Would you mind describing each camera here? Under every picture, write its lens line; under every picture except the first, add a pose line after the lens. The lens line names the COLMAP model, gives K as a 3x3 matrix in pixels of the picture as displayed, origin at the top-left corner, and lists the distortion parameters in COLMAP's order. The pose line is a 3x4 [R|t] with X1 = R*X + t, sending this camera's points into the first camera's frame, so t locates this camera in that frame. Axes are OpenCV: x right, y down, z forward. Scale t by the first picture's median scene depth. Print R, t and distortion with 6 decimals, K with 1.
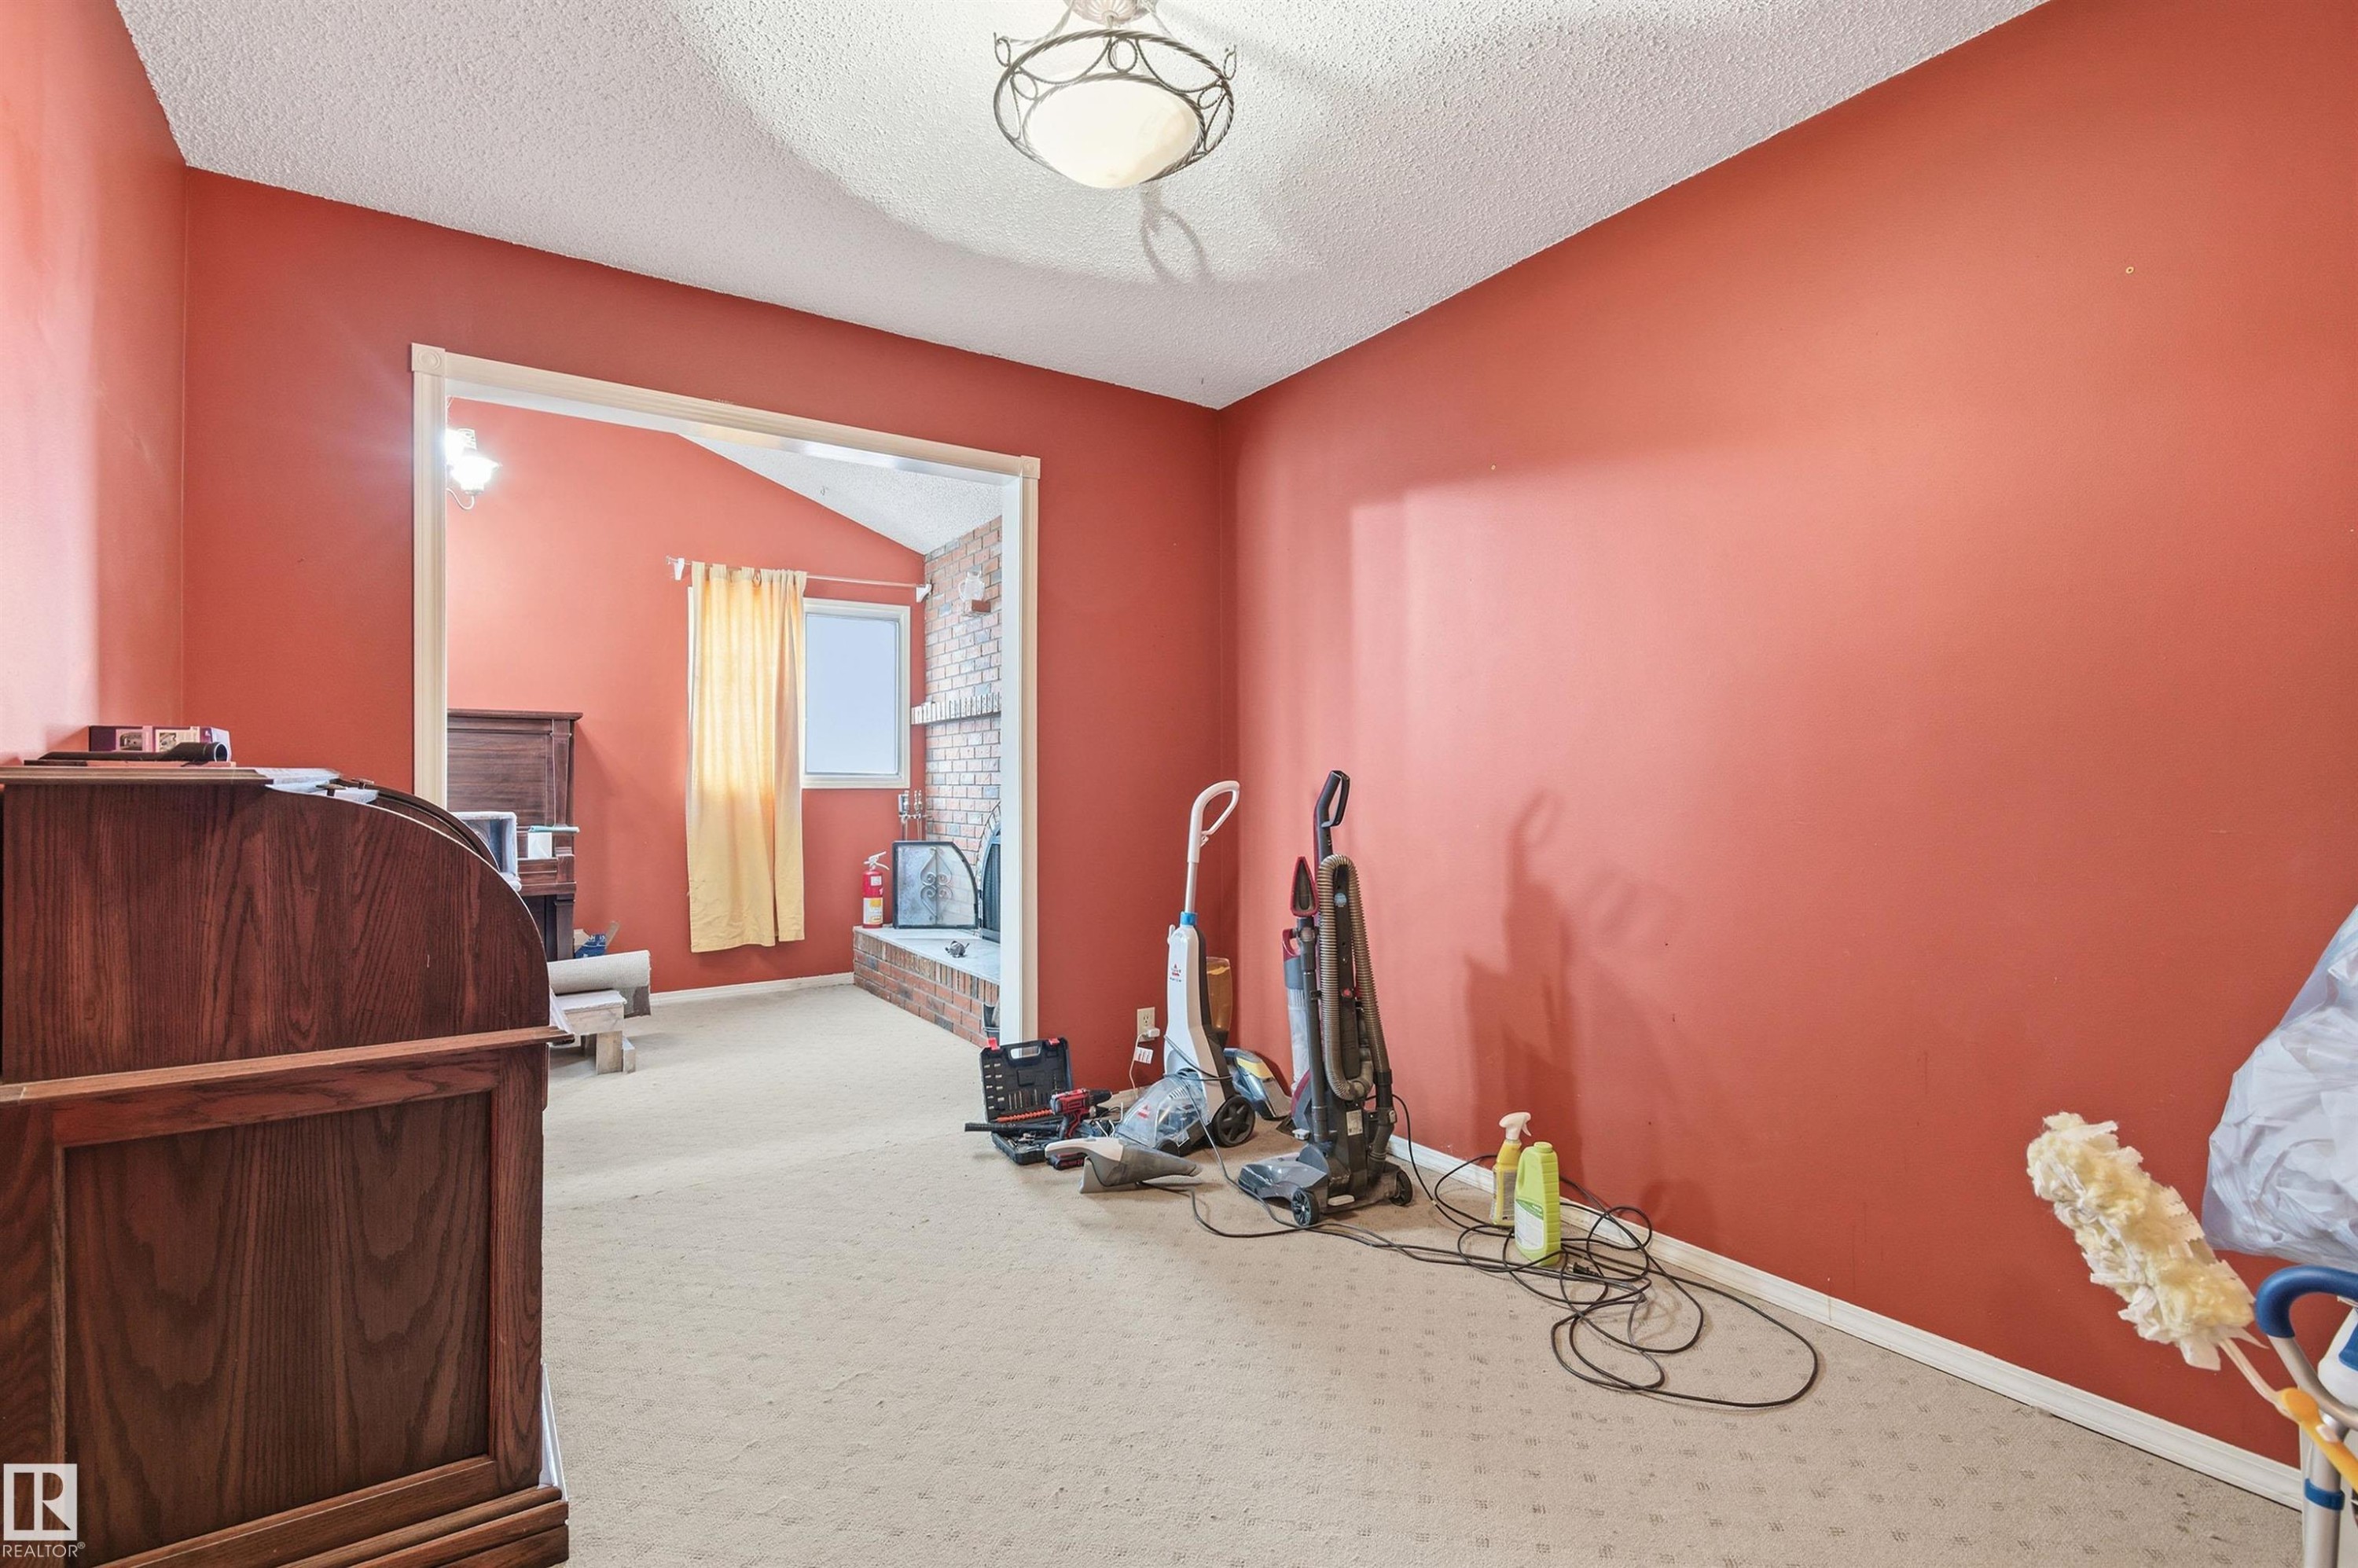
lens RADIAL K [[1082.9, 0, 1179.0], [0, 1082.9, 784.0], [0, 0, 1]] dist [-0.000557, -0.000441]
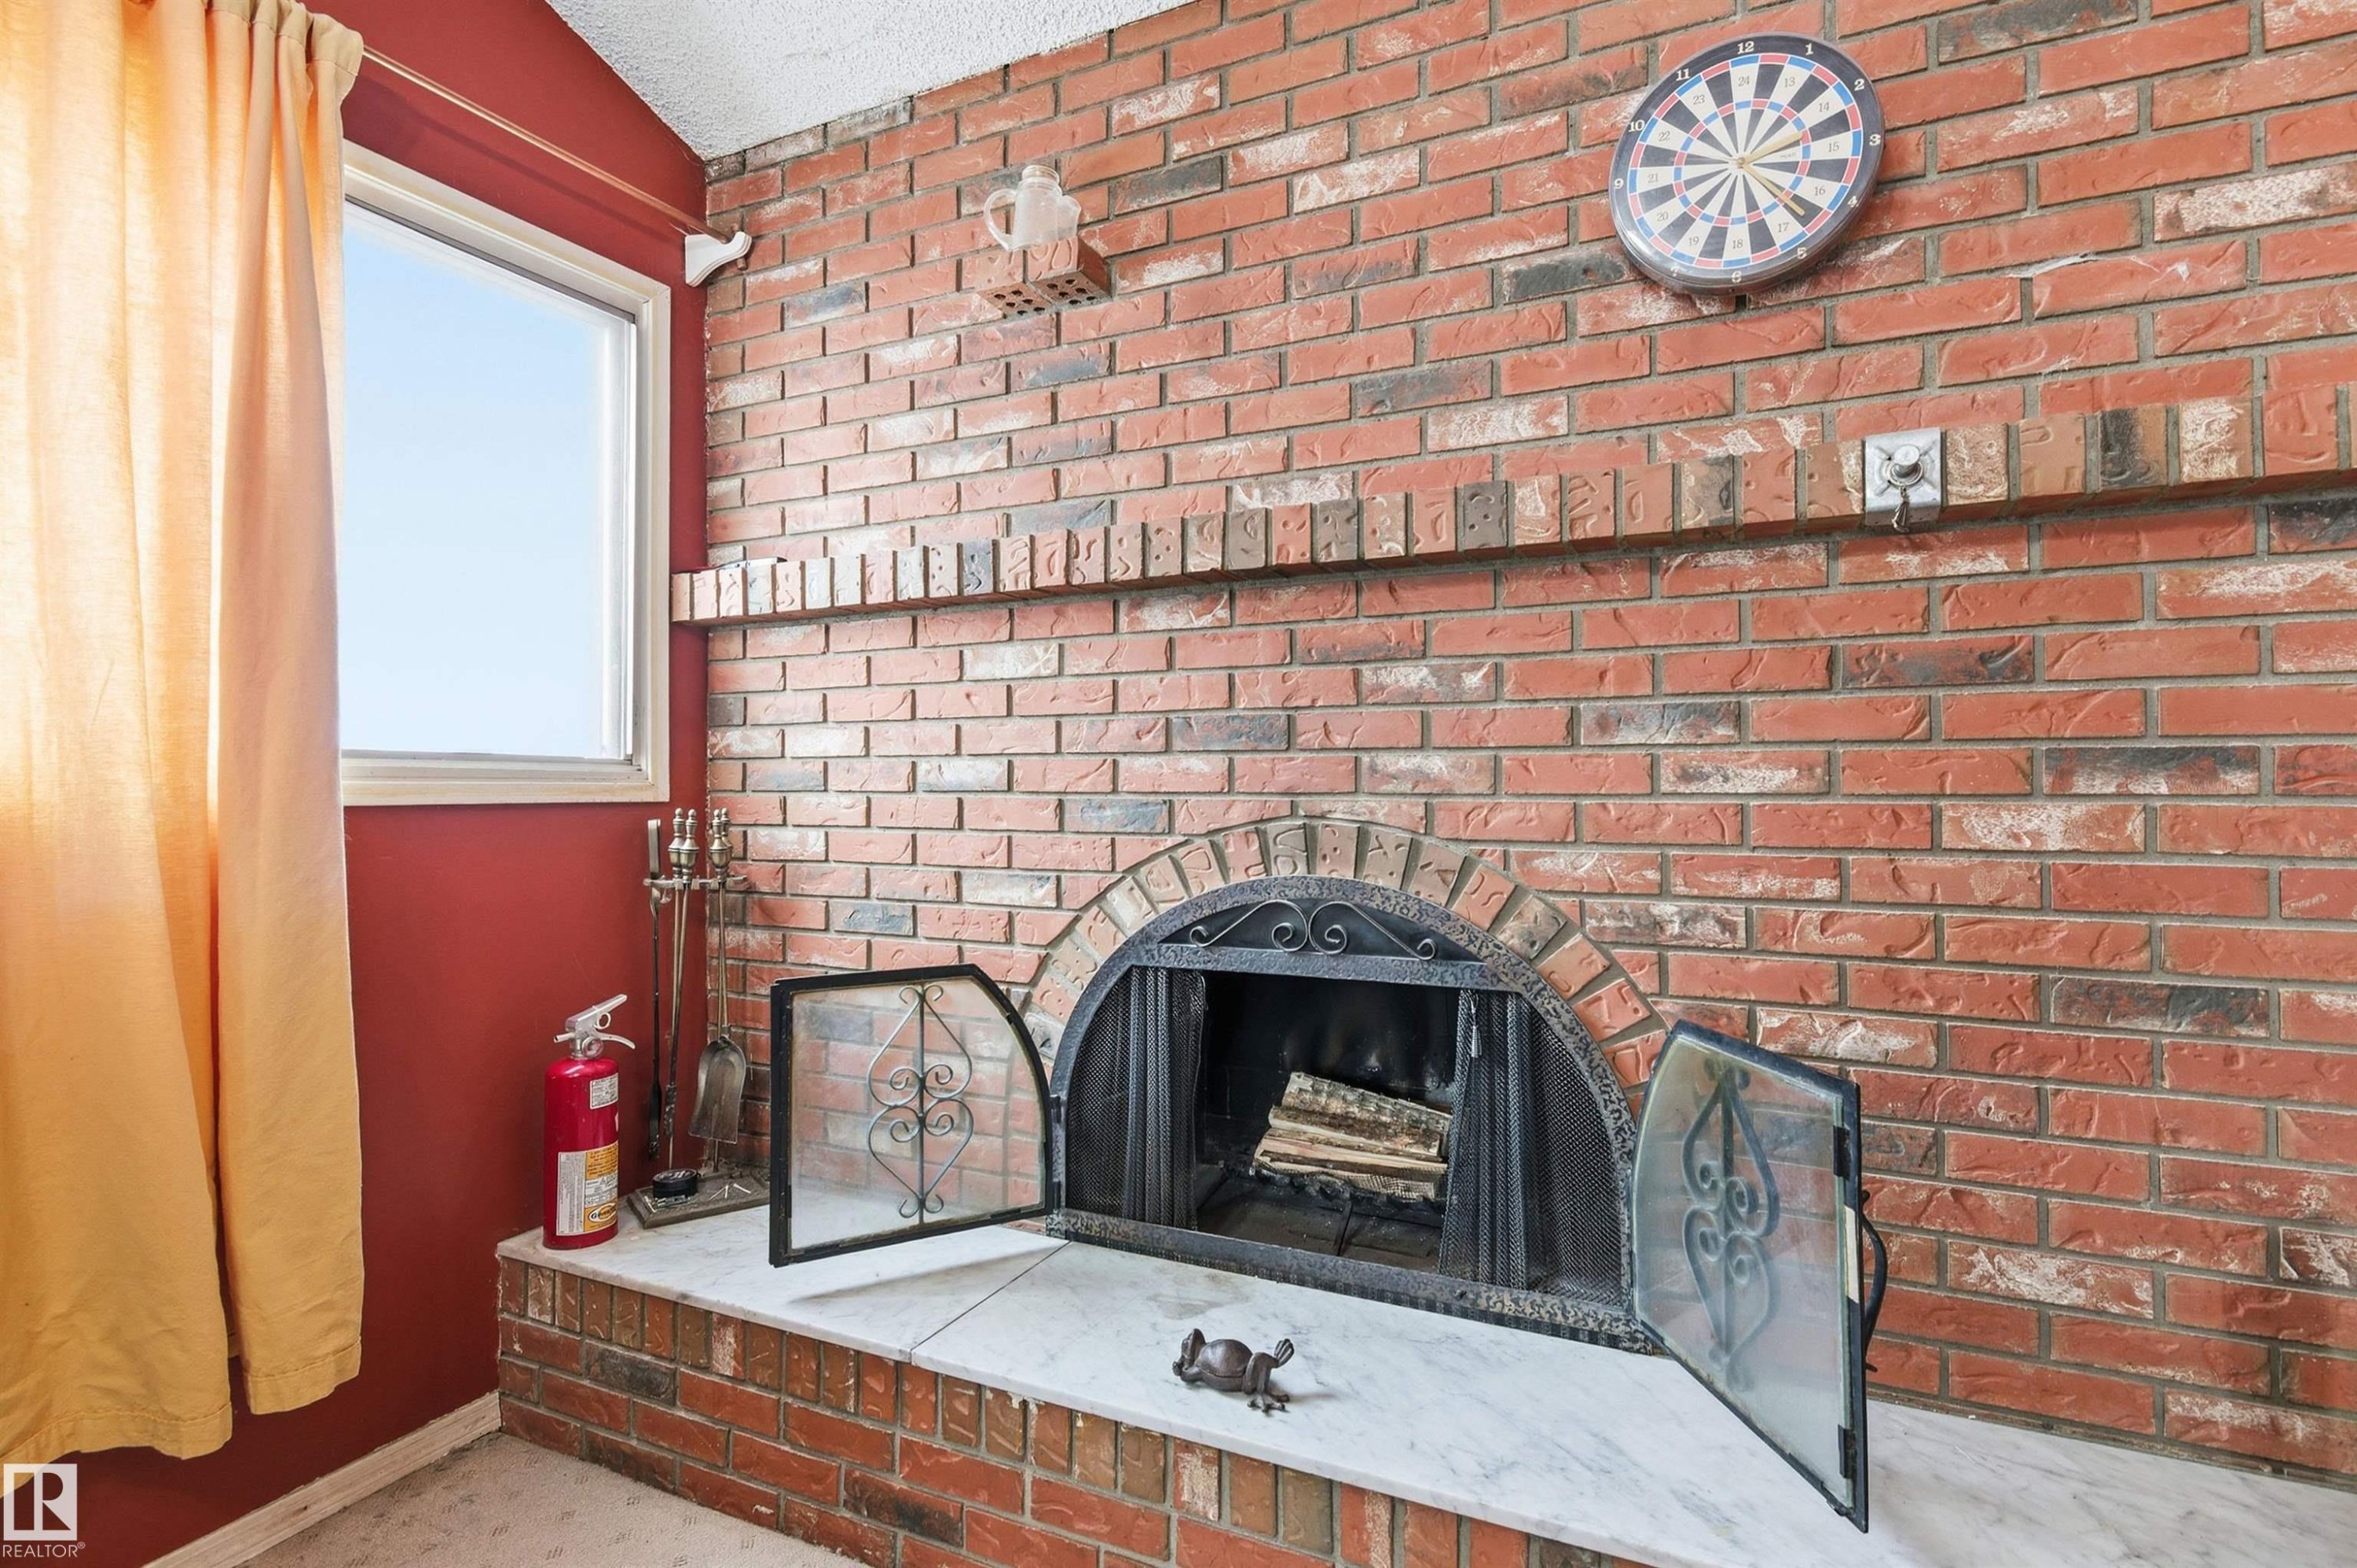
lens RADIAL K [[1082.4, 0, 1178.5], [0, 1082.4, 784.0], [0, 0, 1]] dist [-0.000557, -0.000441]
pose [[0.826573, 0.012598, 0.562688, -0.319519], [-0.004981, 0.999874, -0.015069, 0.002674], [-0.562807, 0.009653, 0.826532, 0.639098]]
